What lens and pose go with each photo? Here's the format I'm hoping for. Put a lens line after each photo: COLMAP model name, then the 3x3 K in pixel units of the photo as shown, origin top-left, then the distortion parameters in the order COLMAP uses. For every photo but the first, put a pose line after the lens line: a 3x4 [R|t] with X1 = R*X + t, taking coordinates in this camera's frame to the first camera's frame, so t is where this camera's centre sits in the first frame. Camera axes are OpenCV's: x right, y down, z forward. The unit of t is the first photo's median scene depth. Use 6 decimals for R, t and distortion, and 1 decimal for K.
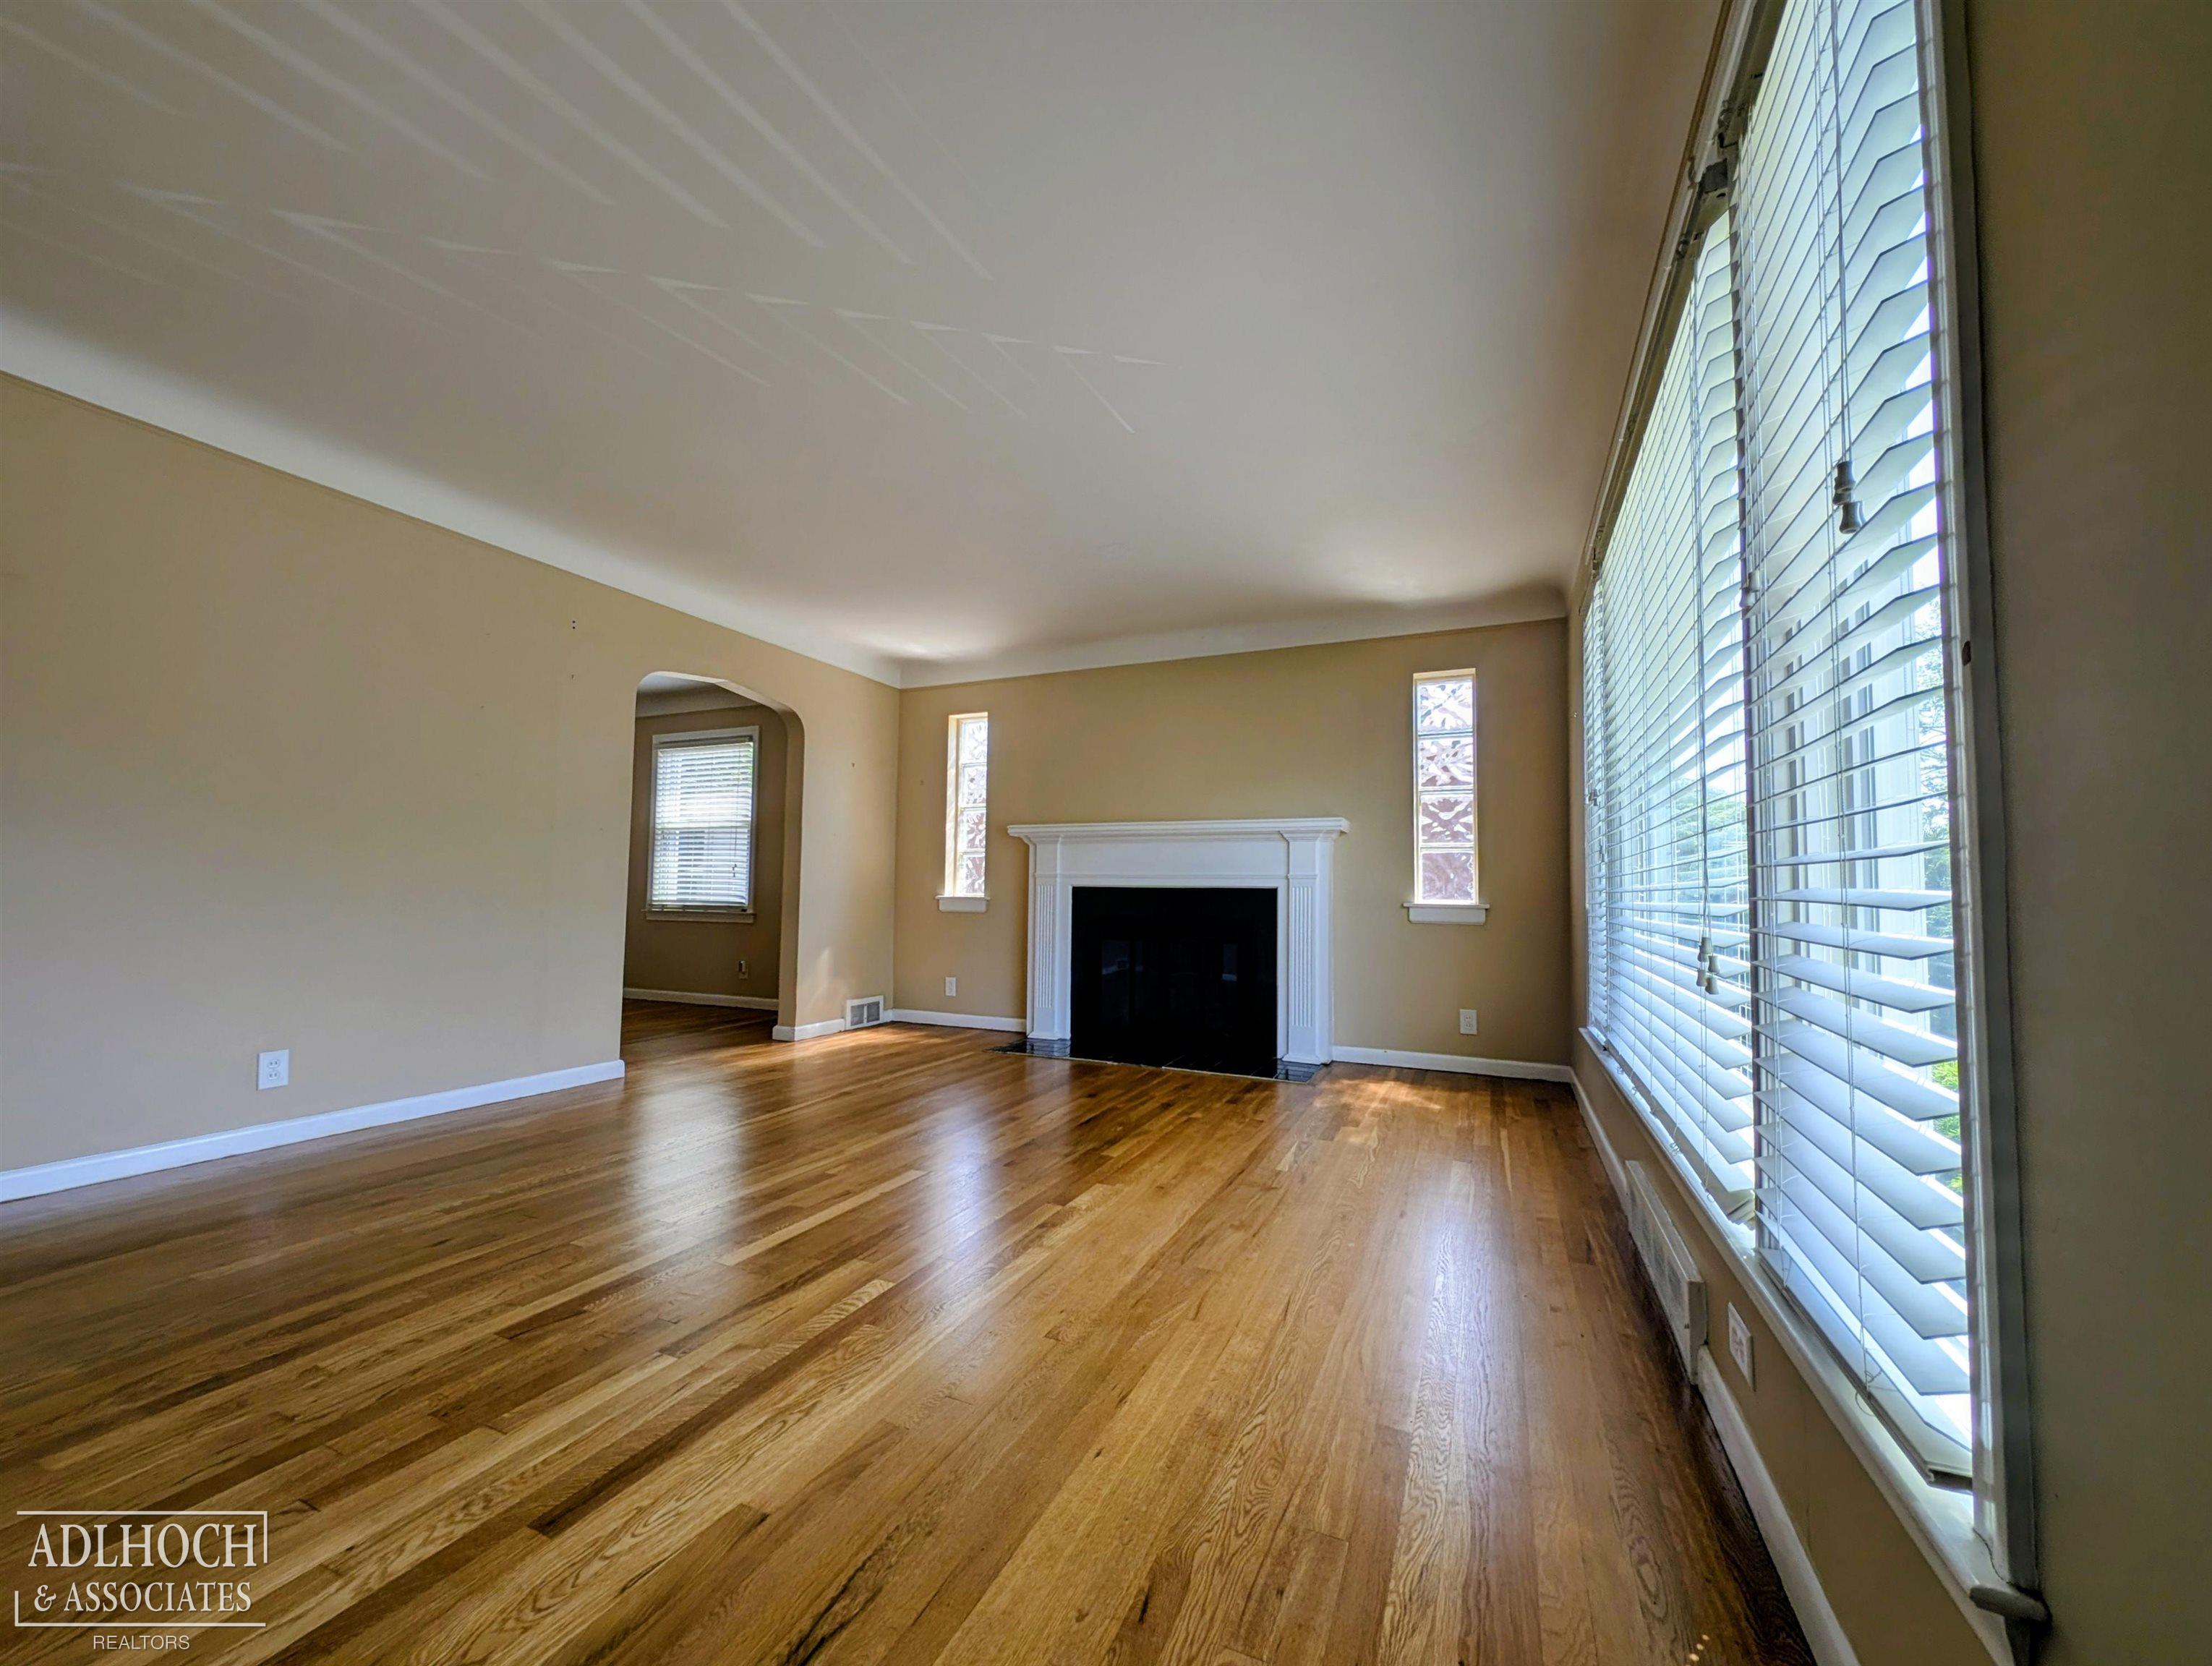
lens RADIAL K [[860.9, 0, 1100.2], [0, 860.9, 847.1], [0, 0, 1]] dist [-0.001426, -0.000064]
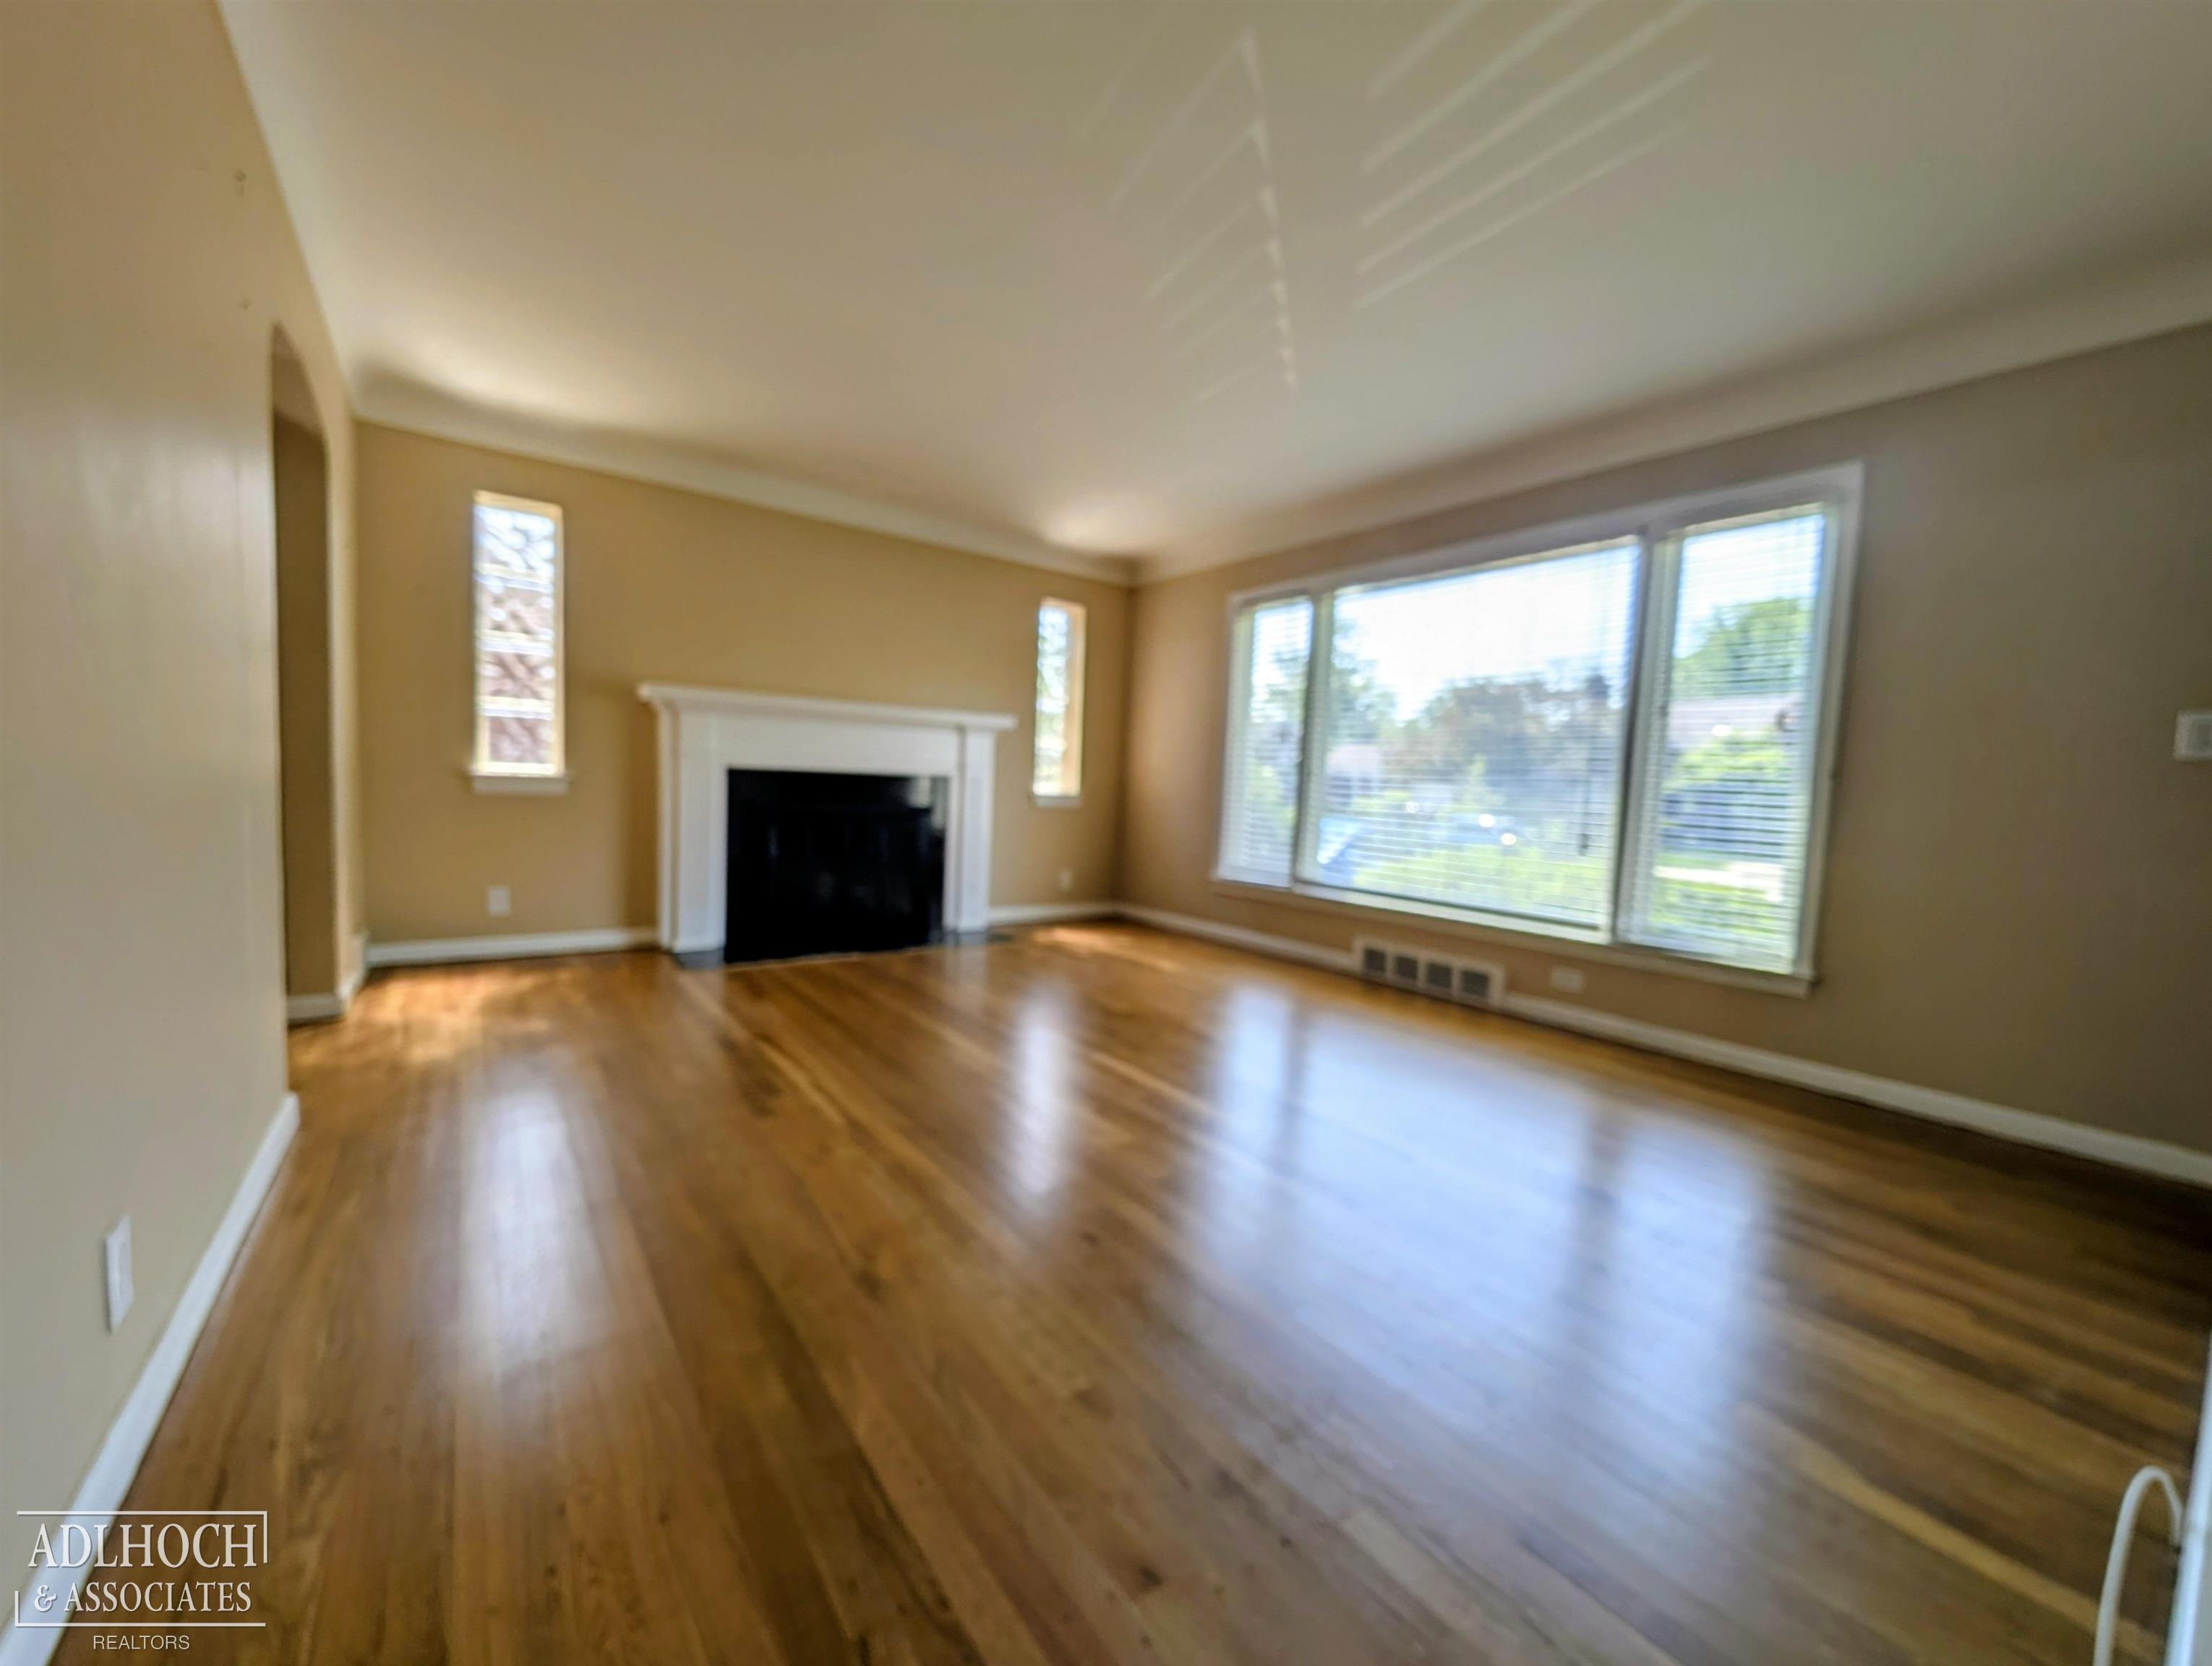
lens RADIAL K [[861.0, 0, 1100.2], [0, 861.0, 847.1], [0, 0, 1]] dist [-0.001426, -0.000064]
pose [[0.490481, -0.051514, 0.869928, -0.557689], [-0.082167, 0.991070, 0.105016, 0.006003], [-0.867570, -0.122988, 0.481868, 0.253658]]
